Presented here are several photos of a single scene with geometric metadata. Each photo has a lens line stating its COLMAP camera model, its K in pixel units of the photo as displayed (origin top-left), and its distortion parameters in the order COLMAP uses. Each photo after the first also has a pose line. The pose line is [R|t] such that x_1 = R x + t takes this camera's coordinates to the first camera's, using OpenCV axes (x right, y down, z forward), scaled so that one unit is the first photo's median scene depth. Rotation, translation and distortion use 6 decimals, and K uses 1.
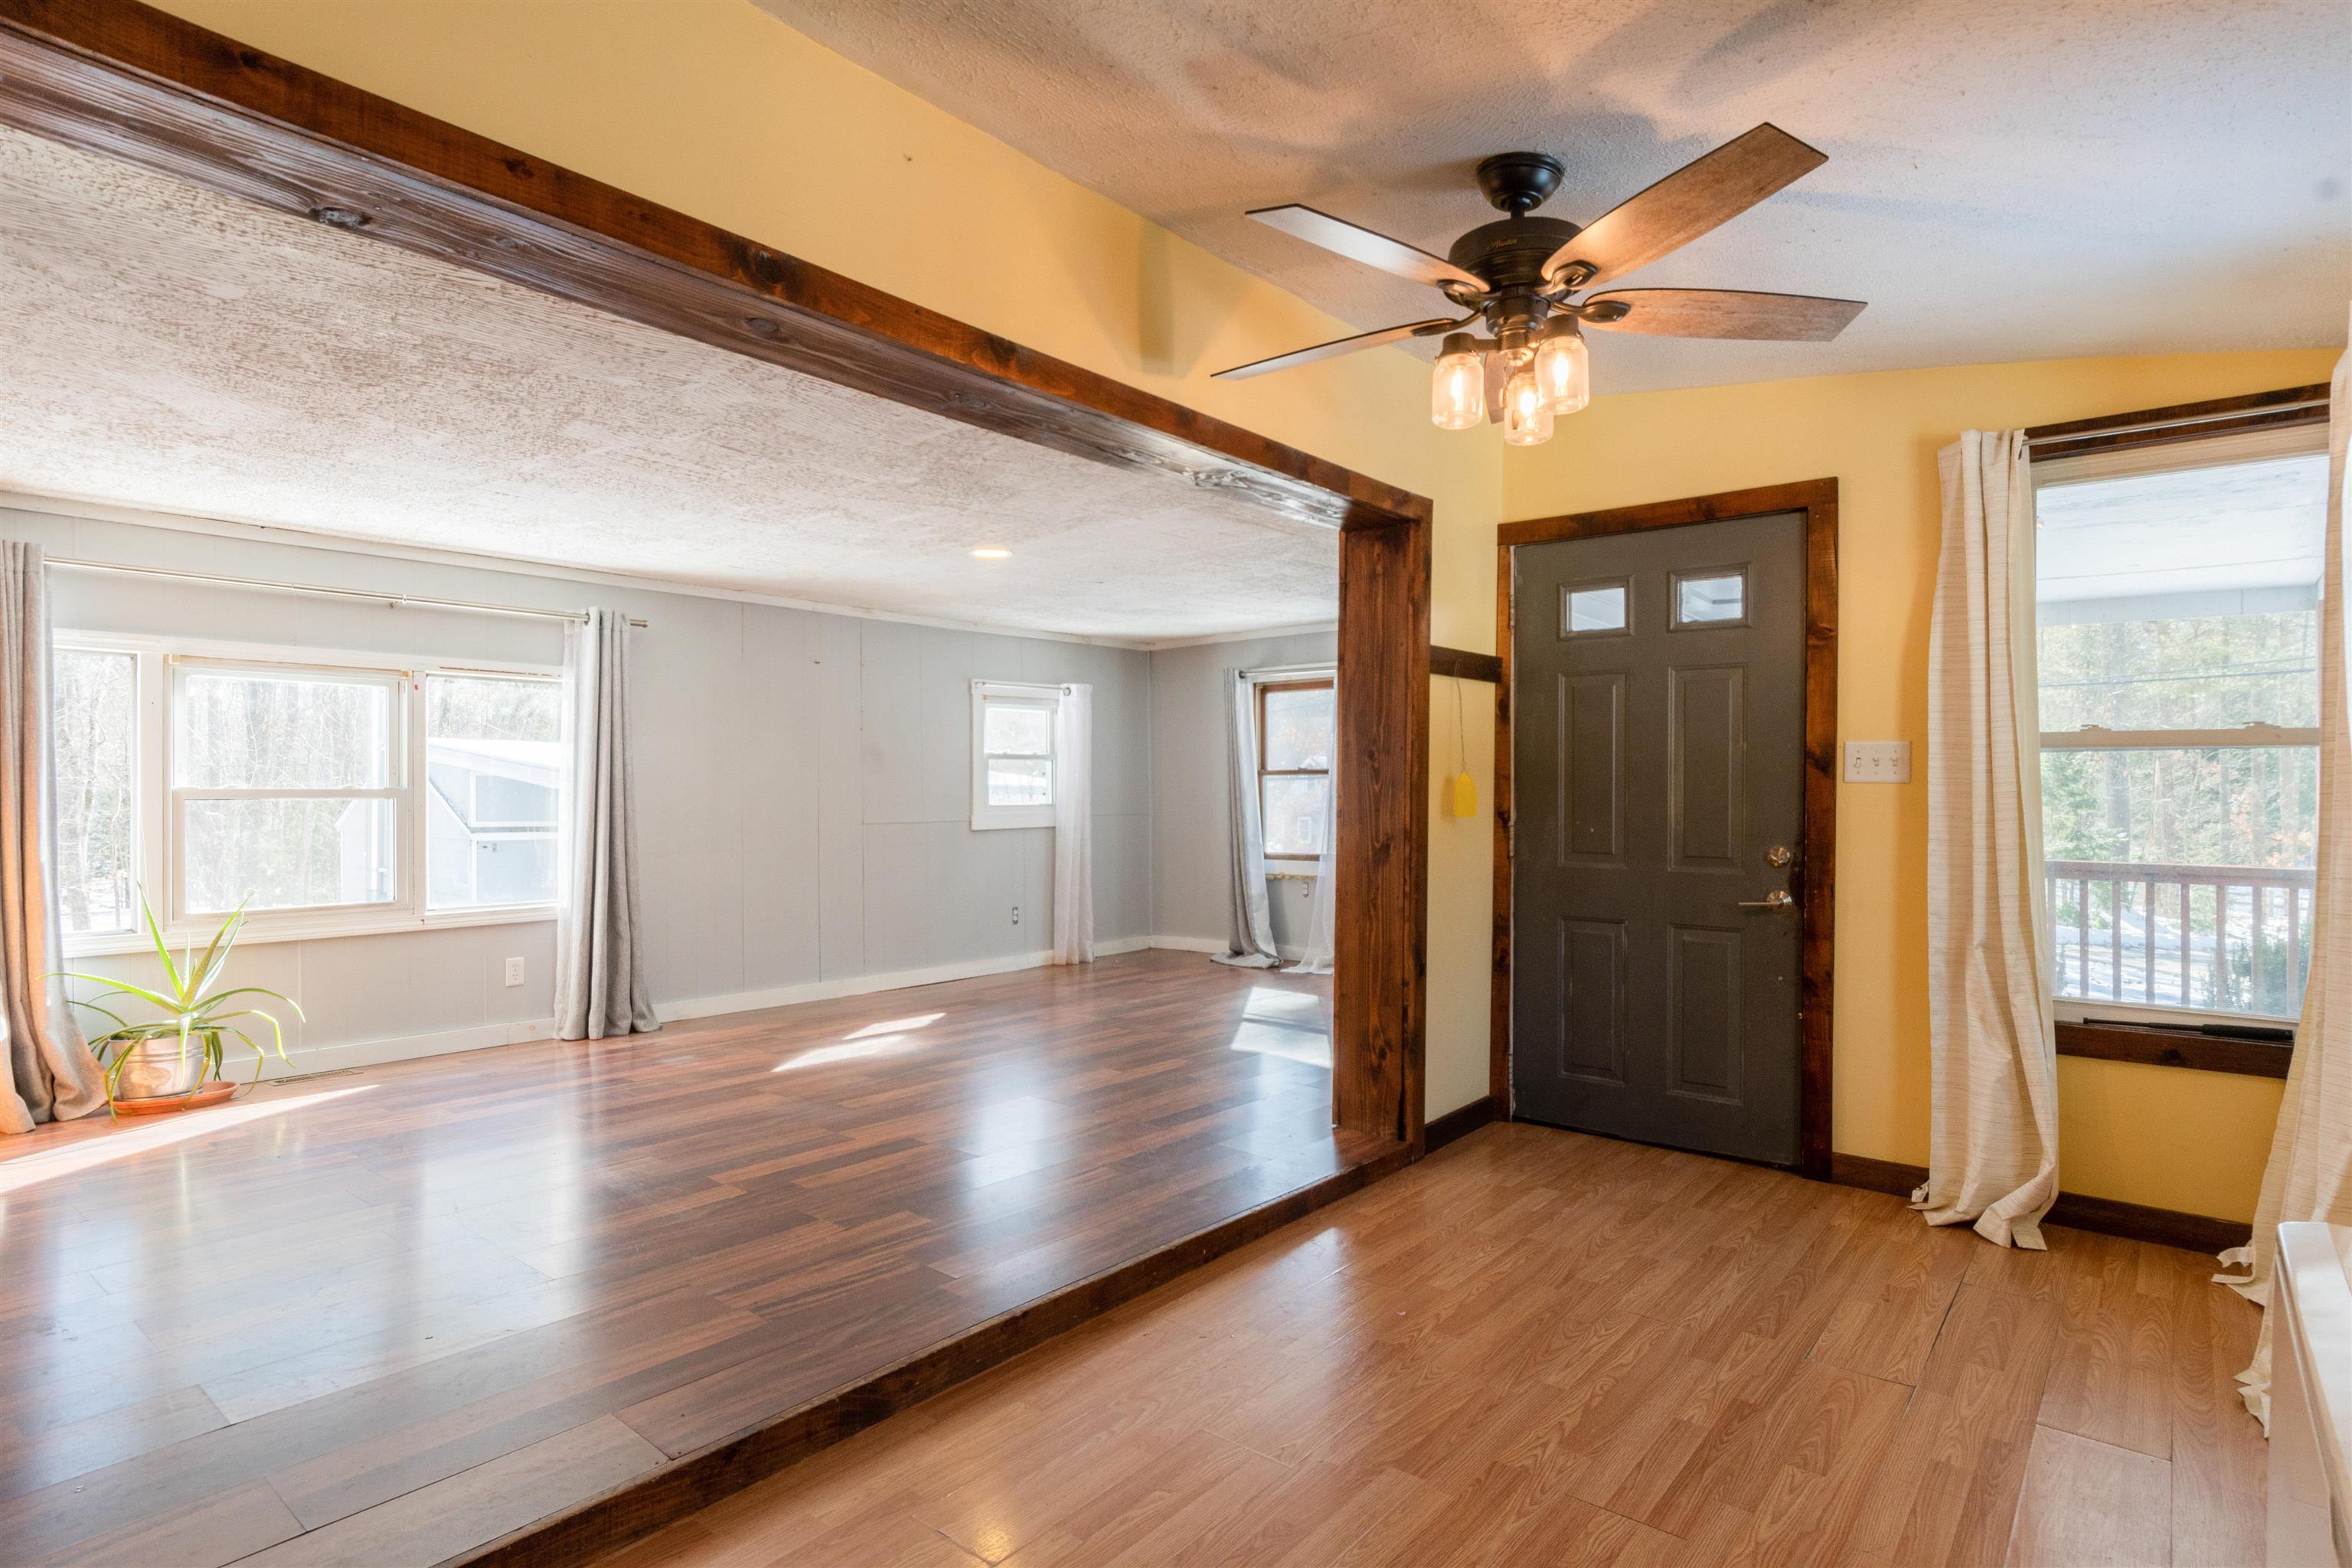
lens RADIAL K [[1239.2, 0, 1168.5], [0, 1239.2, 793.1], [0, 0, 1]] dist [0.003490, -0.000018]
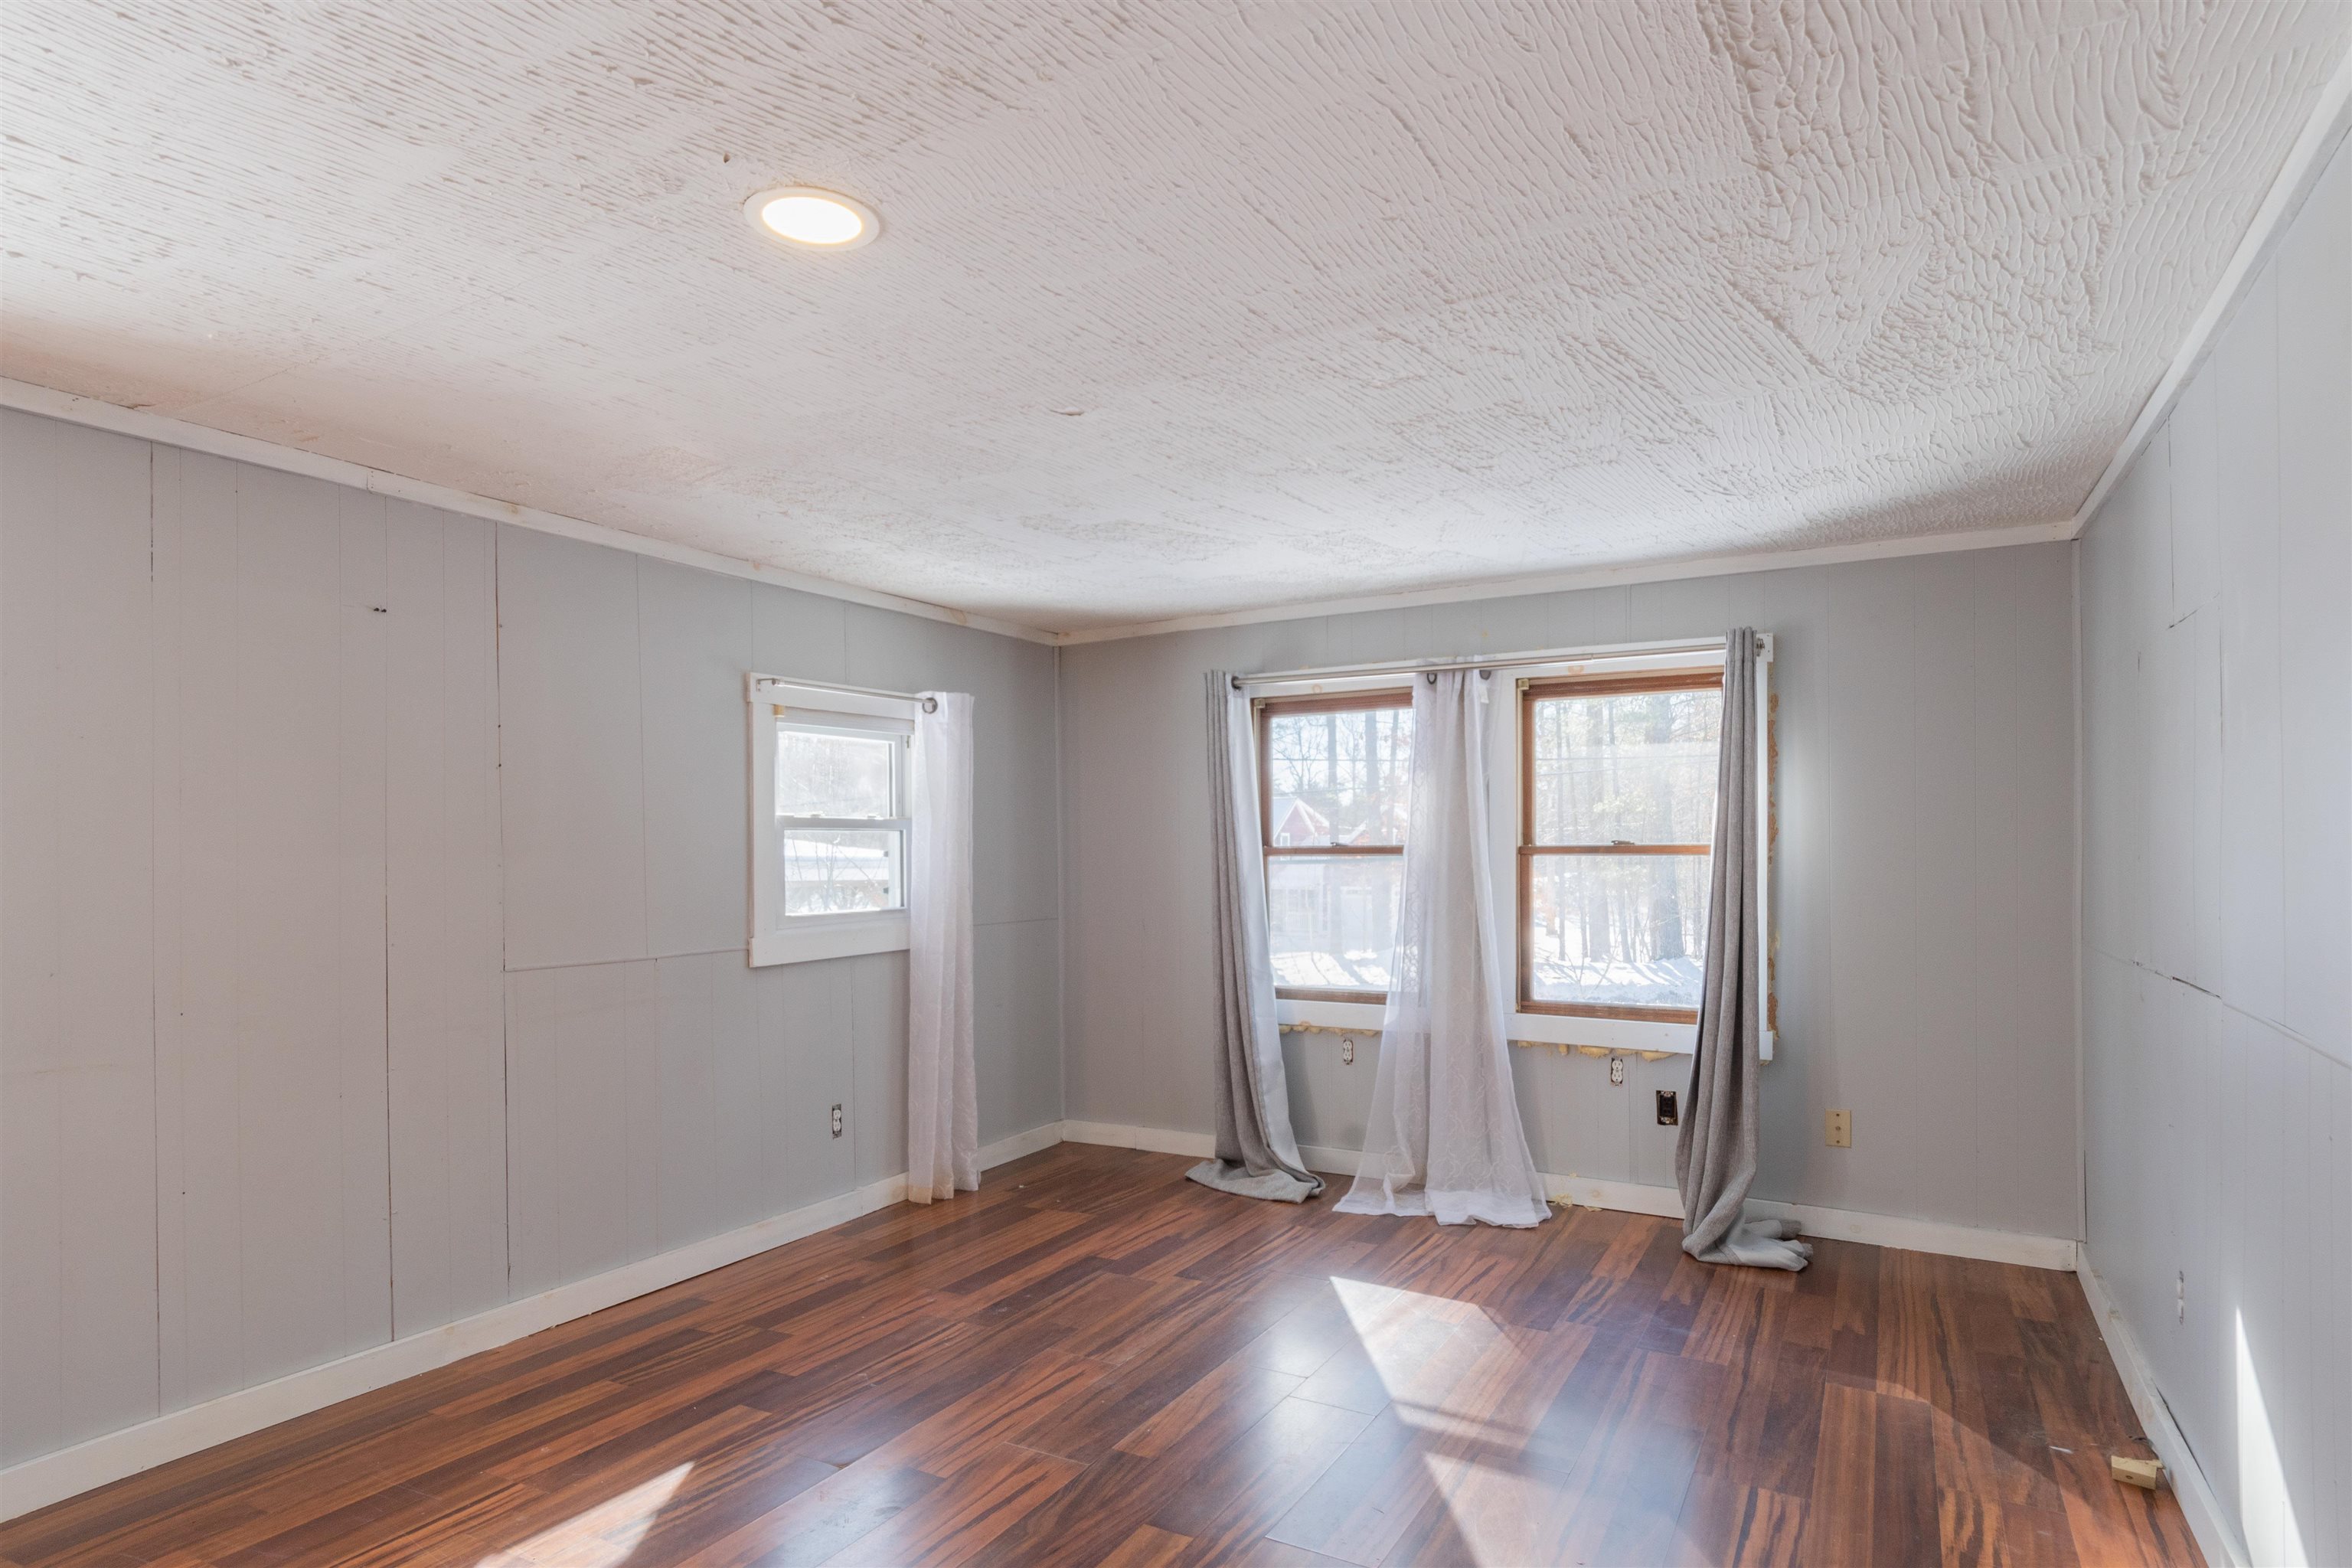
lens RADIAL K [[1239.2, 0, 1180.6], [0, 1239.2, 857.0], [0, 0, 1]] dist [0.003490, -0.000018]
pose [[0.984342, -0.003590, 0.176233, -0.069985], [0.002880, 0.999987, 0.004283, -0.016451], [-0.176246, -0.003708, 0.984339, 0.438141]]
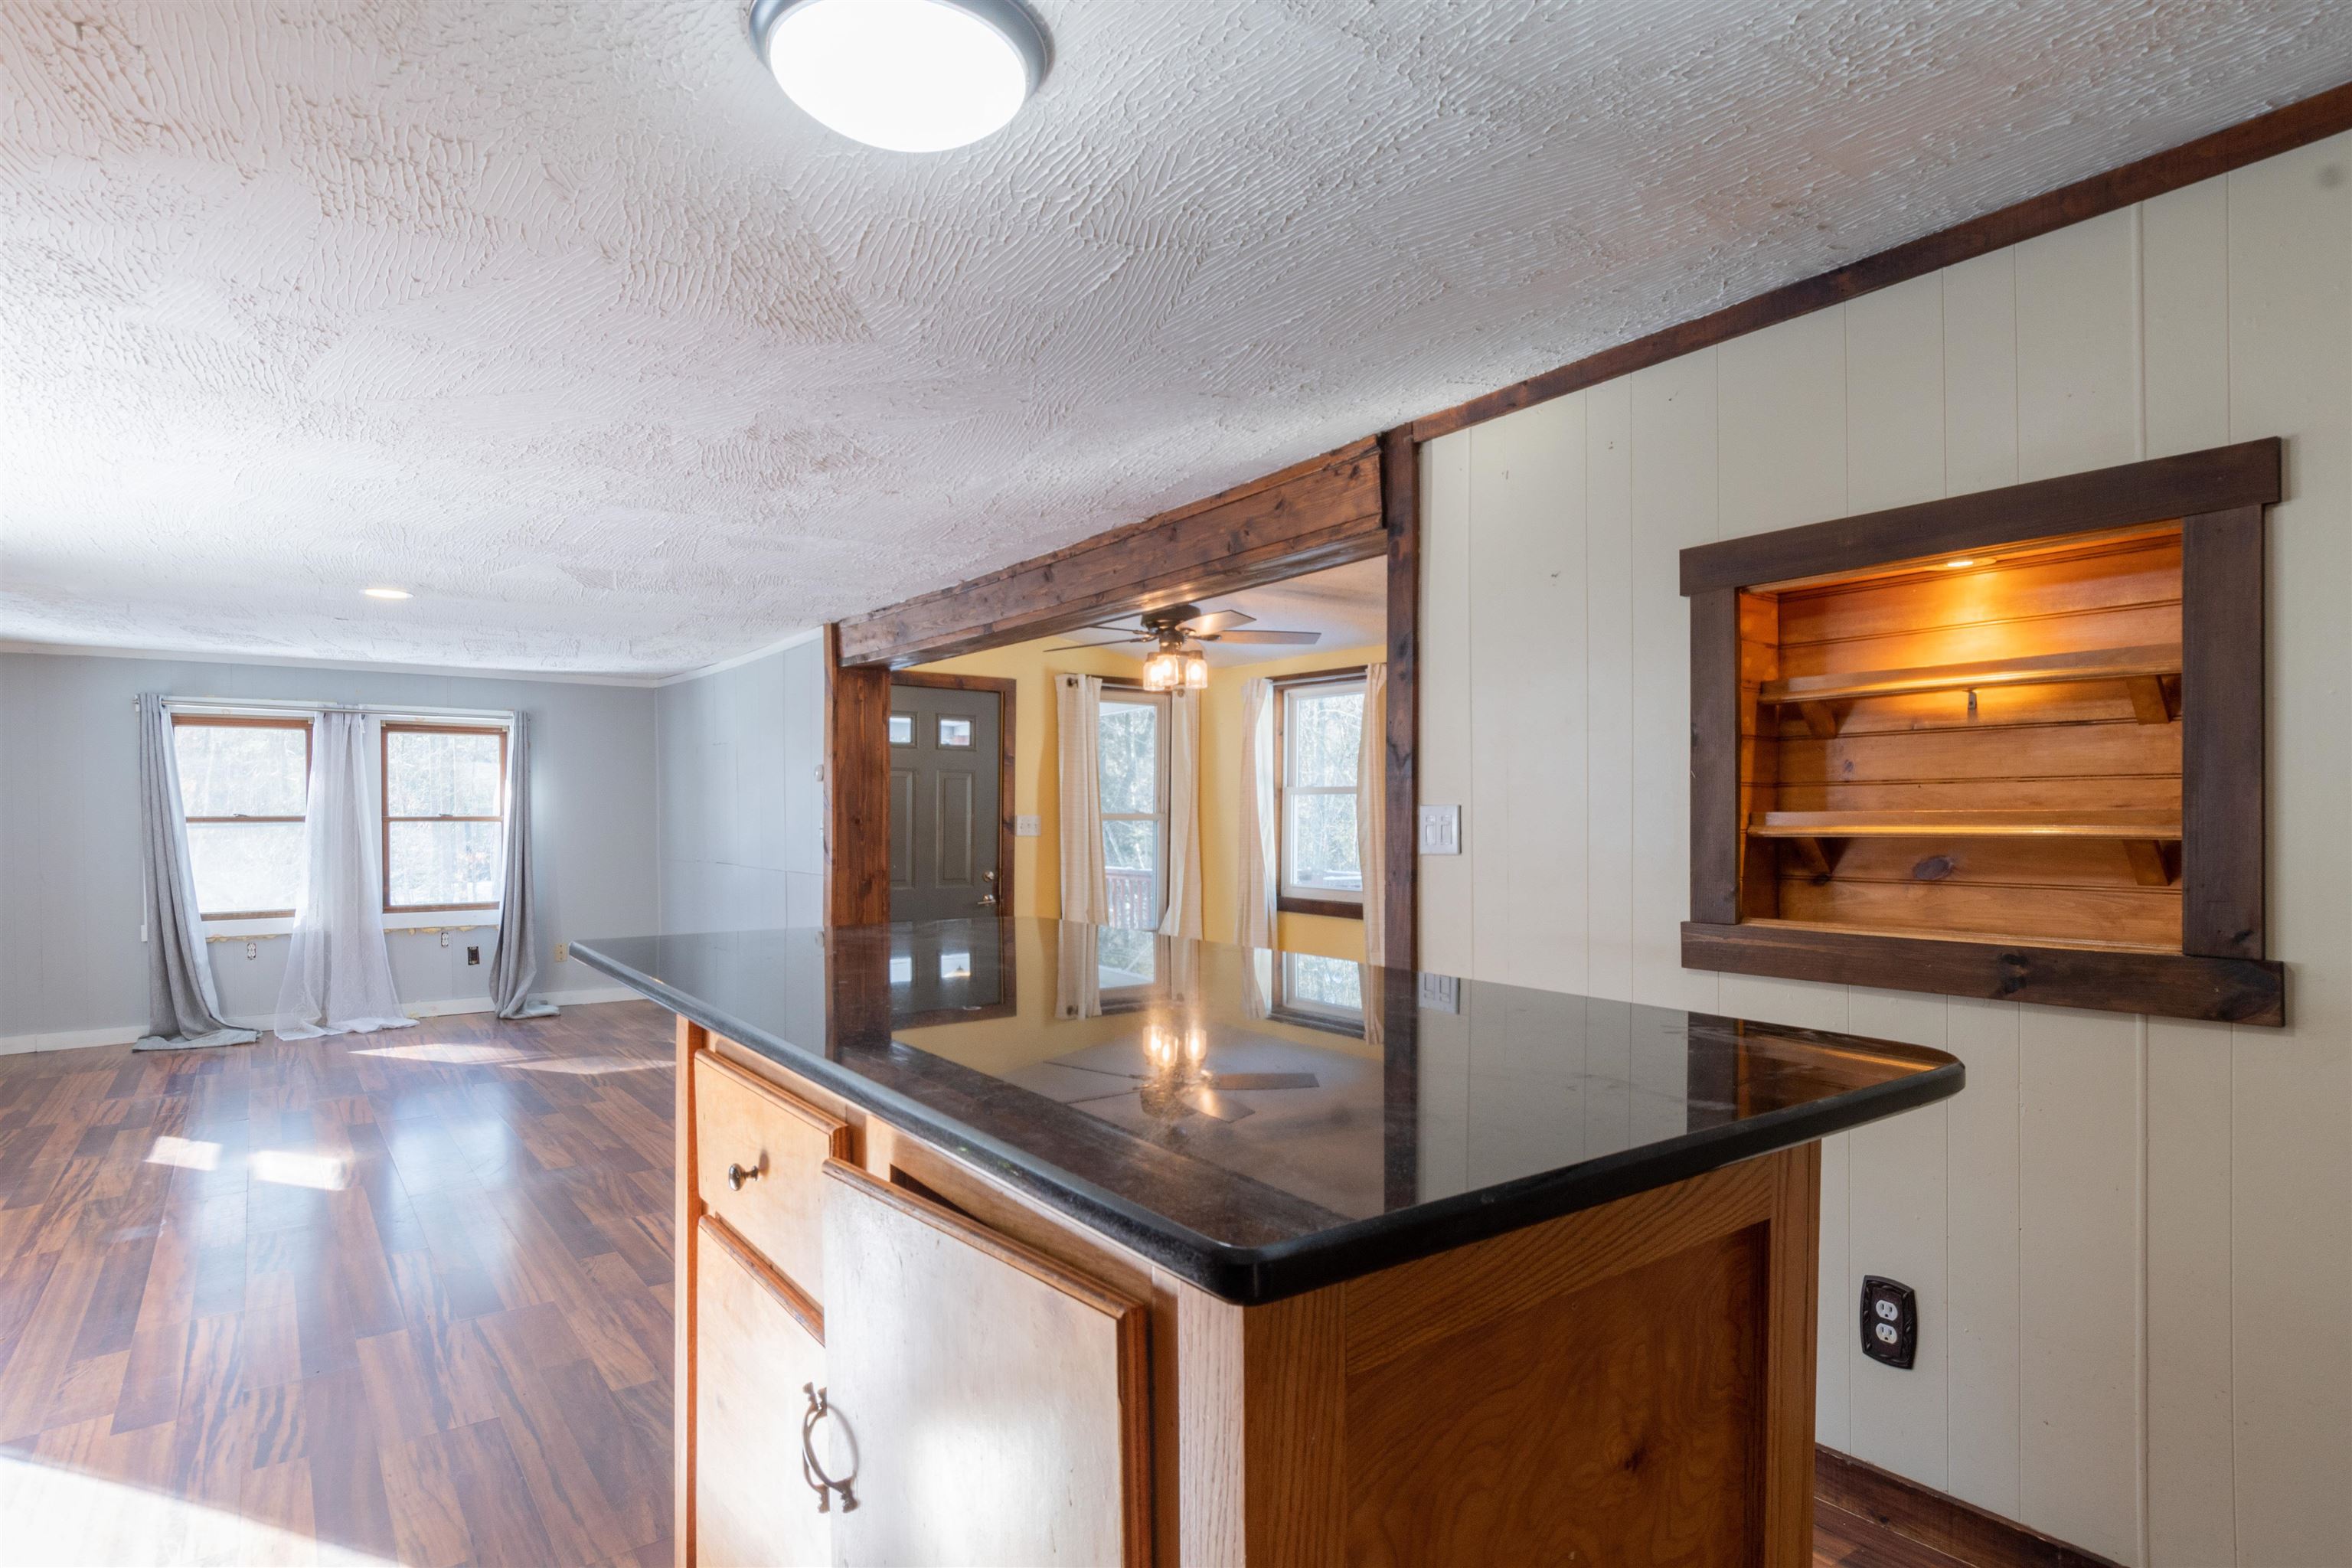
lens RADIAL K [[1239.2, 0, 1161.2], [0, 1239.2, 787.9], [0, 0, 1]] dist [0.003490, -0.000018]
pose [[0.232951, 0.022346, 0.972232, -0.609494], [0.001475, 0.999727, -0.023331, -0.018050], [-0.972487, 0.006869, 0.232854, 0.153323]]
